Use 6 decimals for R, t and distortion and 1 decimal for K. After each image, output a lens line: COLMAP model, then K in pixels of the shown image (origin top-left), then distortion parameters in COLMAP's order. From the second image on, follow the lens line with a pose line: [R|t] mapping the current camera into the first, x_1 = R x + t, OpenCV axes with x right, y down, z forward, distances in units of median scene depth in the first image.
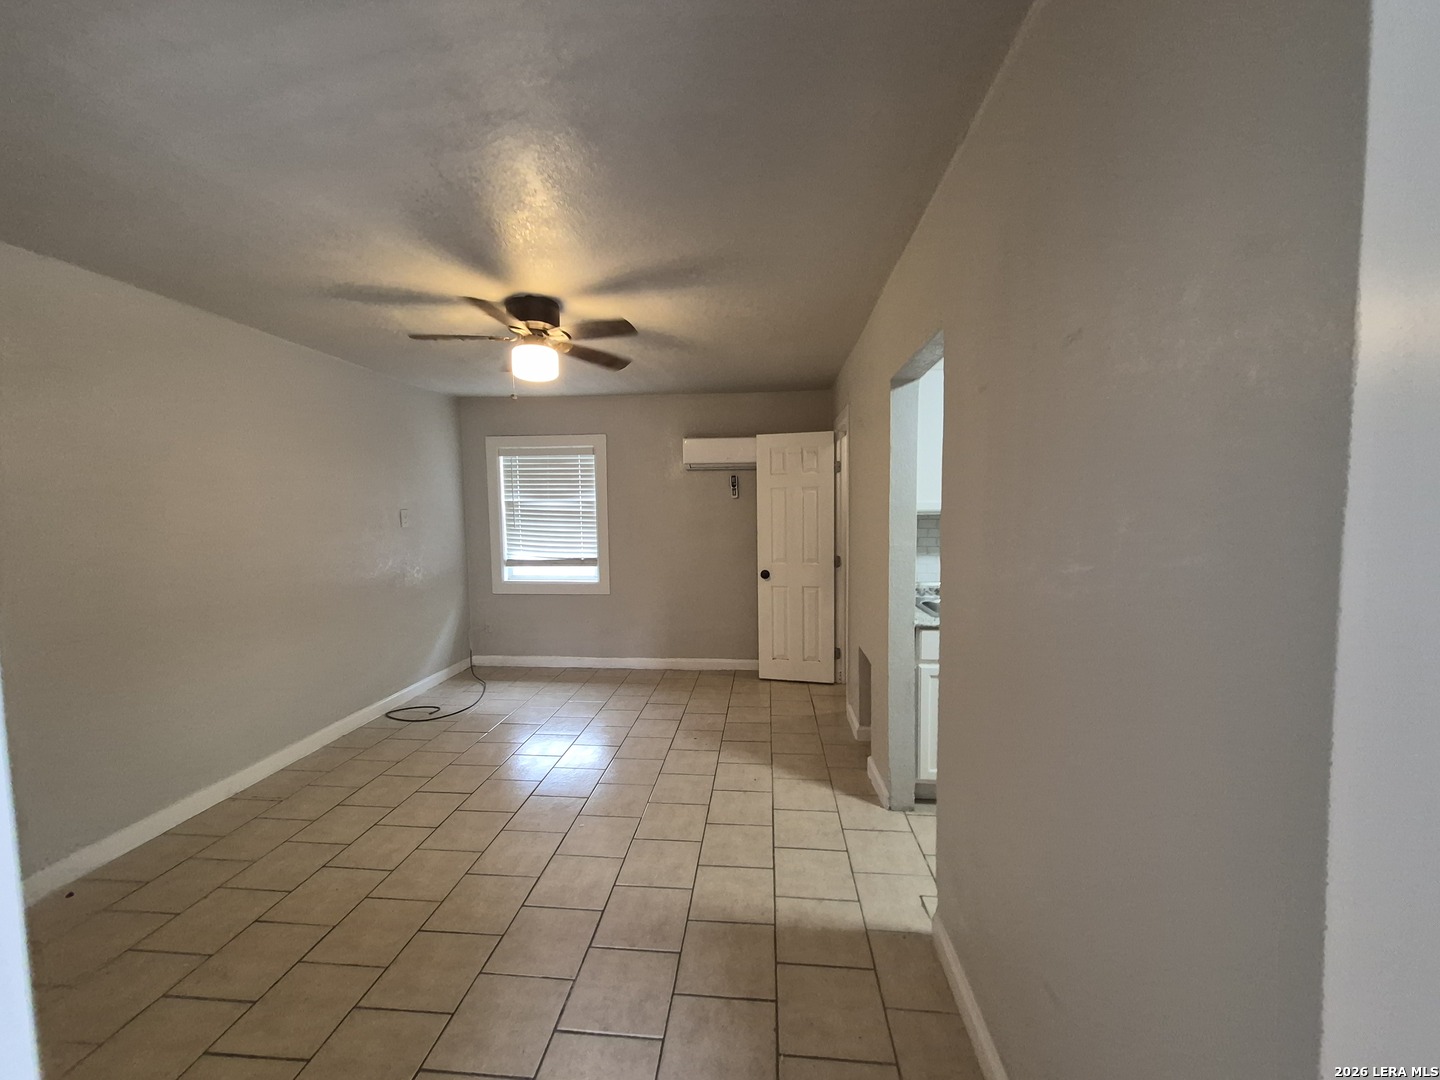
lens RADIAL K [[570.6, 0, 718.4], [0, 570.6, 547.7], [0, 0, 1]] dist [0.007894, -0.000988]
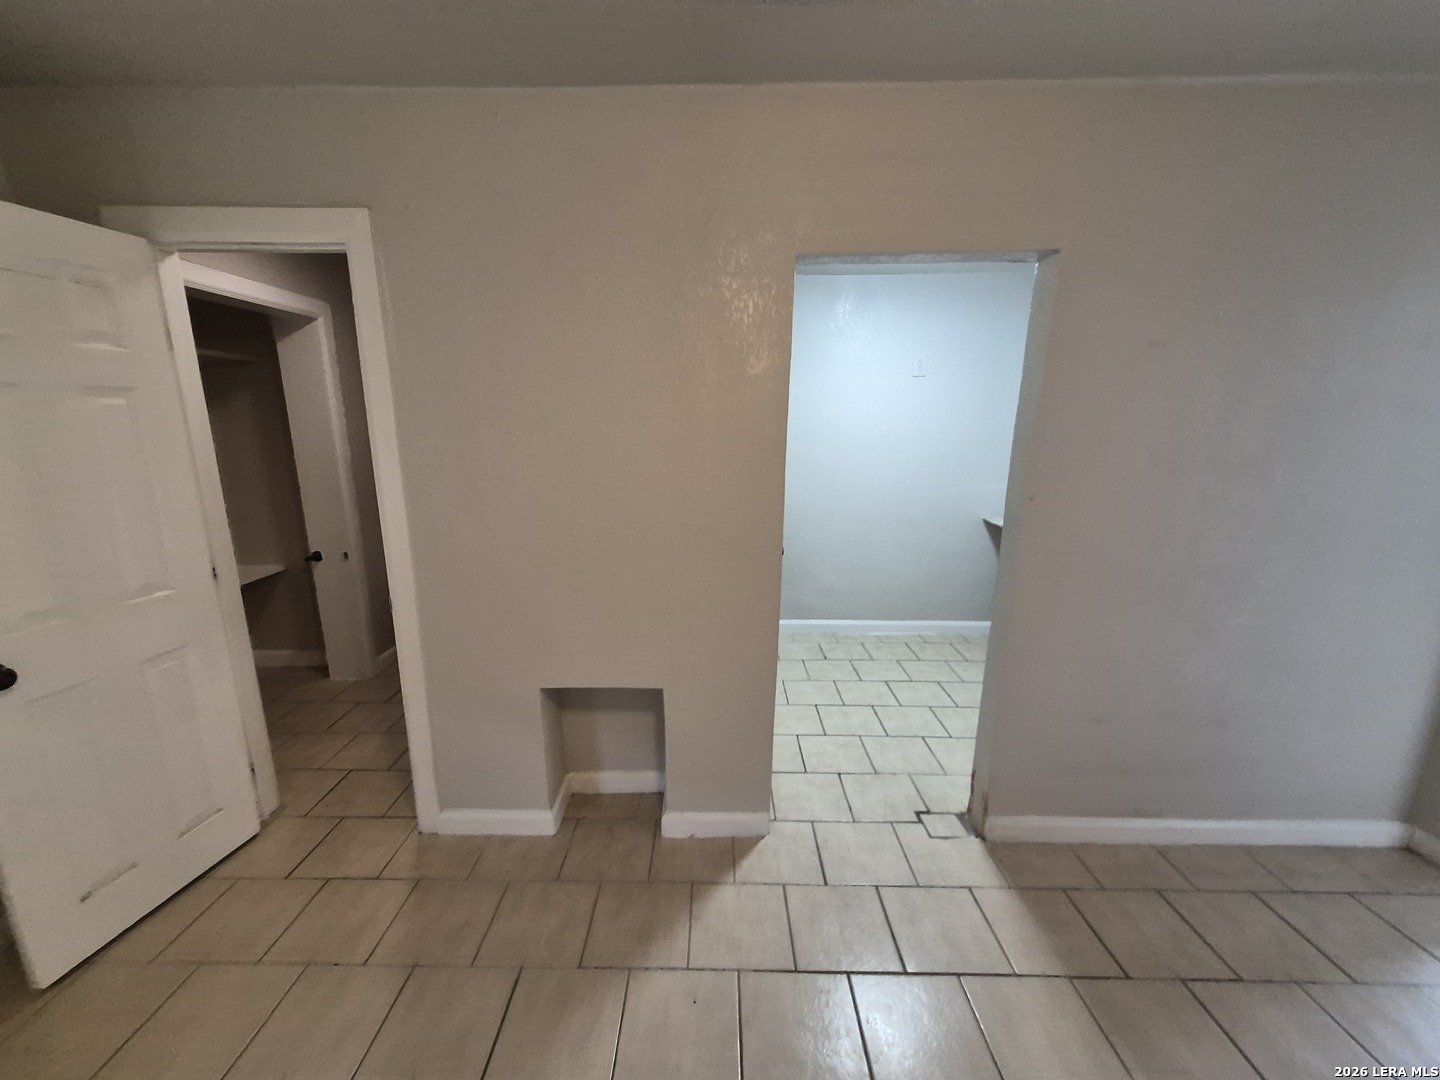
lens RADIAL K [[570.6, 0, 710.2], [0, 570.6, 551.5], [0, 0, 1]] dist [0.007894, -0.000988]
pose [[-0.069814, -0.211325, 0.974919, -0.220438], [0.078904, 0.973072, 0.216575, -0.053043], [-0.994435, 0.092045, -0.051260, 0.632672]]
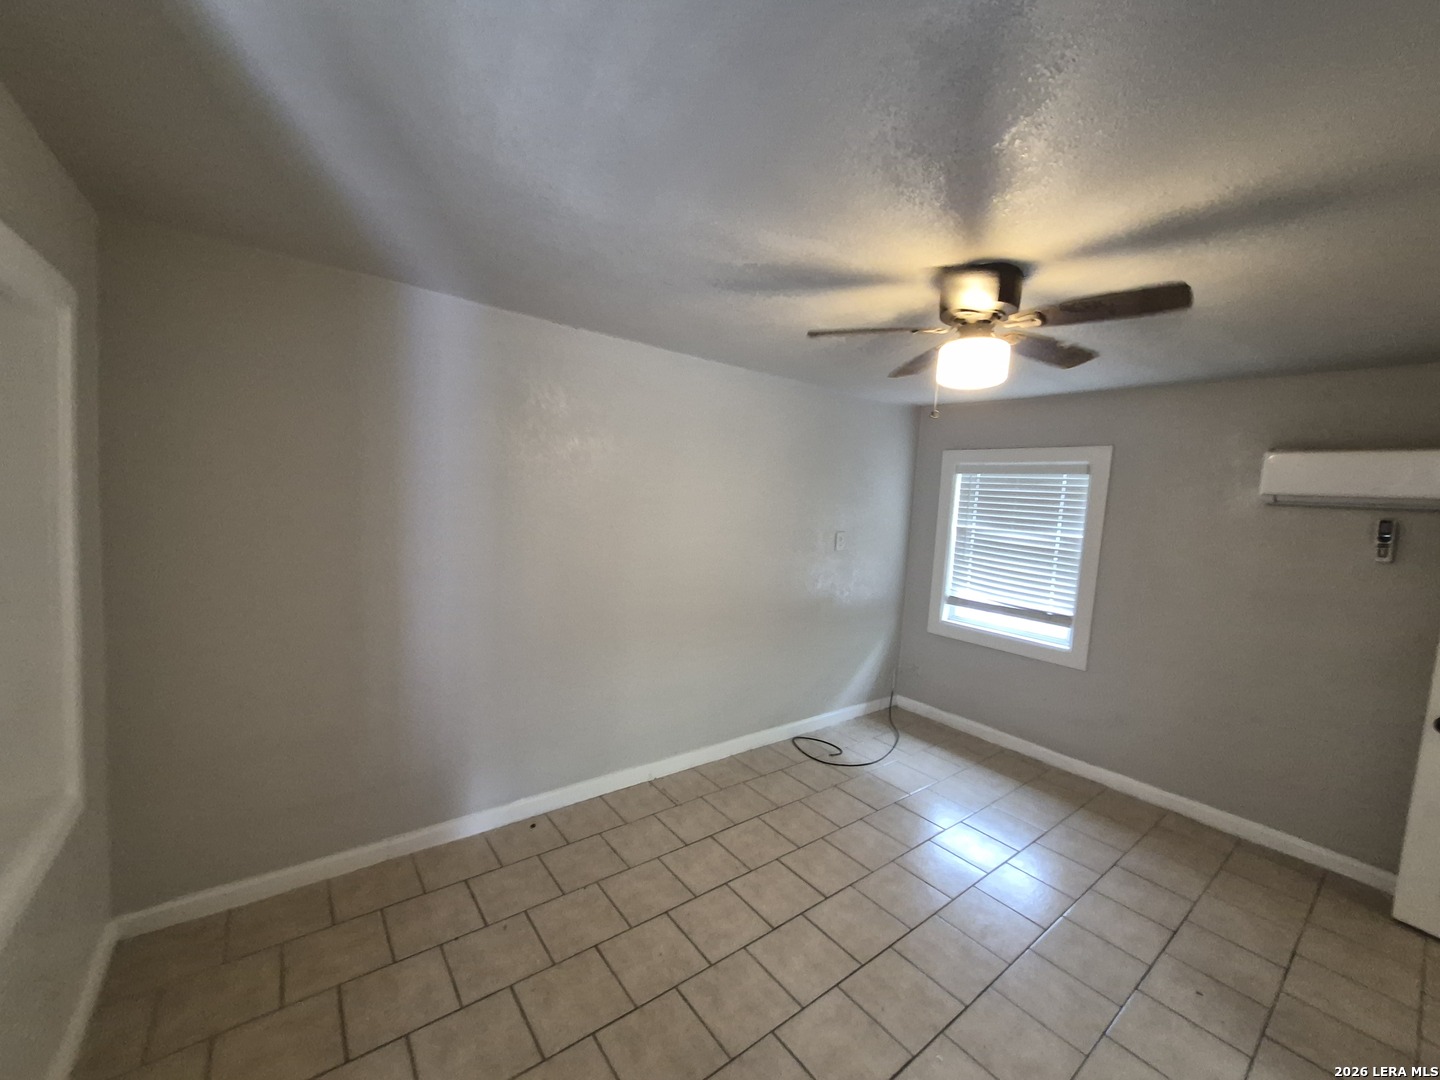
lens RADIAL K [[570.6, 0, 707.2], [0, 570.6, 548.2], [0, 0, 1]] dist [0.007894, -0.000988]
pose [[0.669267, 0.120472, -0.733190, -0.001224], [-0.116371, 0.991586, 0.056704, -0.059822], [0.733852, 0.047372, 0.677655, 0.180575]]
